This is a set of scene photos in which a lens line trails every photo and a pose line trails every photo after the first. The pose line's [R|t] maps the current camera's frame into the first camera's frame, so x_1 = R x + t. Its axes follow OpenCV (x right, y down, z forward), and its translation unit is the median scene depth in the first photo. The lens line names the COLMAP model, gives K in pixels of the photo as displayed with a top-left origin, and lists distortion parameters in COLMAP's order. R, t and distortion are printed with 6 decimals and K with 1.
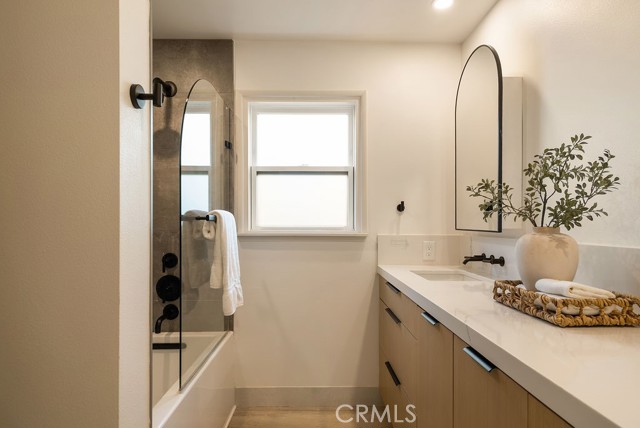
lens RADIAL K [[365.3, 0, 319.8], [0, 365.3, 228.3], [0, 0, 1]] dist [0.001278, 0.000564]
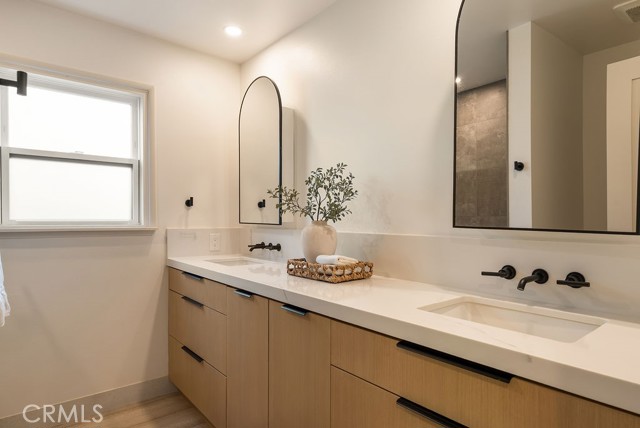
lens RADIAL K [[365.3, 0, 319.8], [0, 365.3, 228.3], [0, 0, 1]] dist [0.001278, 0.000564]
pose [[0.781939, -0.014855, 0.623178, -0.287051], [0.004252, 0.999820, 0.018498, -0.000493], [-0.623341, -0.011815, 0.781861, -0.153690]]
